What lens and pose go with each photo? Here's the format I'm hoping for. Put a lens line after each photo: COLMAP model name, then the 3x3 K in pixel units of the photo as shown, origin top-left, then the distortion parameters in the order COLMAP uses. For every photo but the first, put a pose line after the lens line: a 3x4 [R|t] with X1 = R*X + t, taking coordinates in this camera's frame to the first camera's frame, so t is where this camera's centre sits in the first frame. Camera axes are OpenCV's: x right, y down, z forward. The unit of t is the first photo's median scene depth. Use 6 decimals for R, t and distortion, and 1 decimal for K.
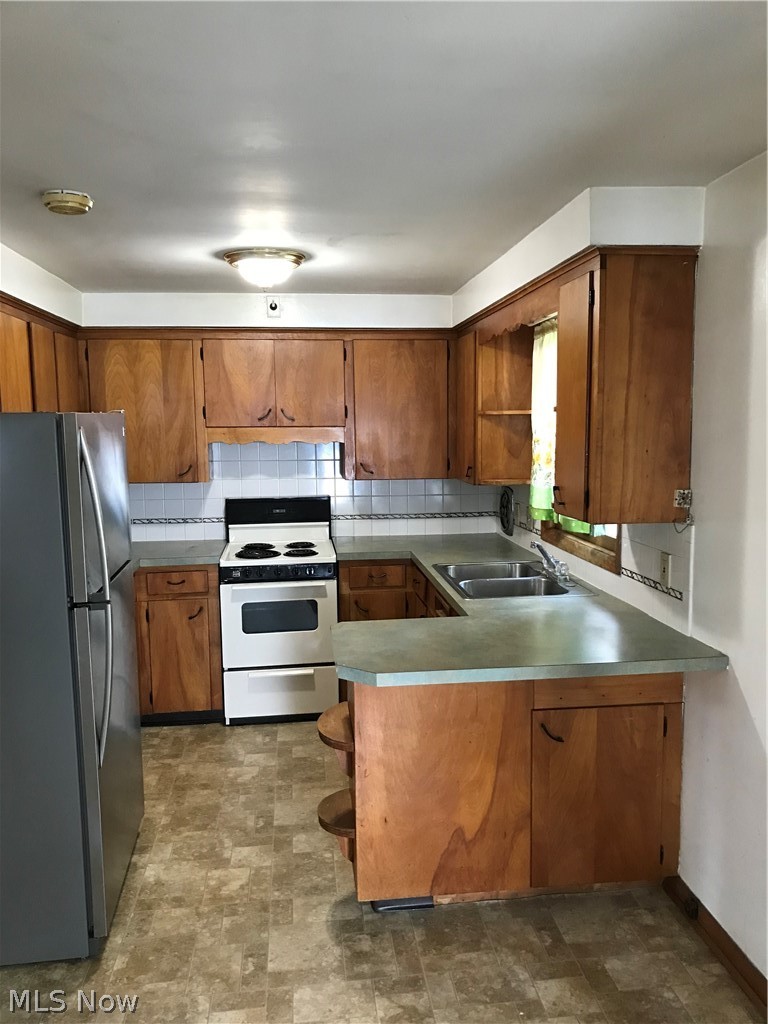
lens RADIAL K [[848.2, 0, 384.0], [0, 848.2, 512.0], [0, 0, 1]] dist [0.083741, 0.002292]
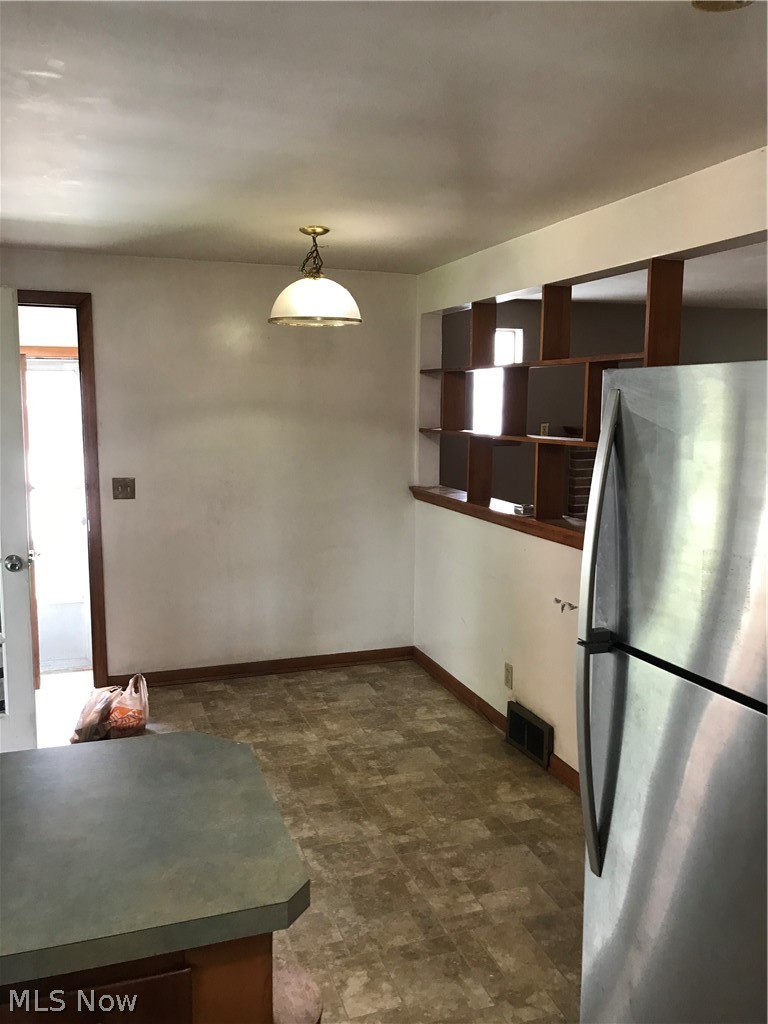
lens RADIAL K [[848.2, 0, 384.0], [0, 848.2, 512.0], [0, 0, 1]] dist [0.083741, 0.002292]
pose [[-0.944788, 0.271088, -0.184083, -0.184182], [0.193672, 0.915115, 0.353633, -0.304074], [0.264322, 0.298457, -0.917092, 1.788586]]
